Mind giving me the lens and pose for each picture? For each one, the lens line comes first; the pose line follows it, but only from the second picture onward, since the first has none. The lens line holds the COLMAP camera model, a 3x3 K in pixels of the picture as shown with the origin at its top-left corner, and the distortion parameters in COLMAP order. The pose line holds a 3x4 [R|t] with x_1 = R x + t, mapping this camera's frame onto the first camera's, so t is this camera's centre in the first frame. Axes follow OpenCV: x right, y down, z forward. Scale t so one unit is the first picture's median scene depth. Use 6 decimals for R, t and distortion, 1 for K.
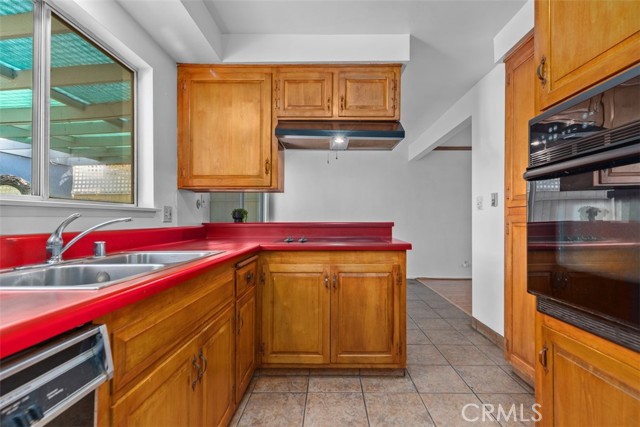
lens RADIAL K [[294.3, 0, 321.1], [0, 294.3, 216.0], [0, 0, 1]] dist [0.005258, 0.000239]
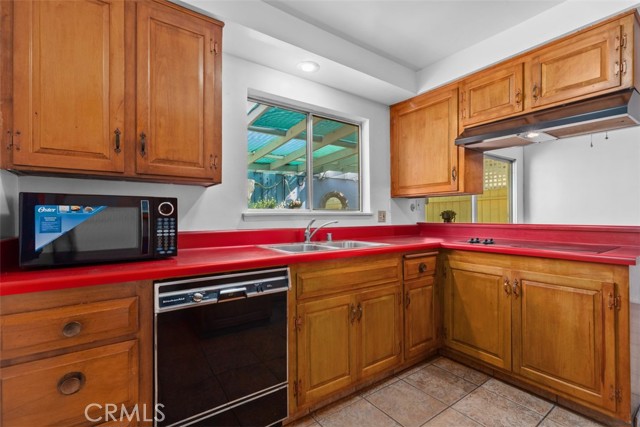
lens RADIAL K [[294.3, 0, 321.1], [0, 294.3, 216.0], [0, 0, 1]] dist [0.005258, 0.000239]
pose [[0.581220, 0.001377, -0.813746, 0.450503], [0.010894, 0.999896, 0.009474, -0.024784], [0.813674, -0.014372, 0.581144, -0.061187]]
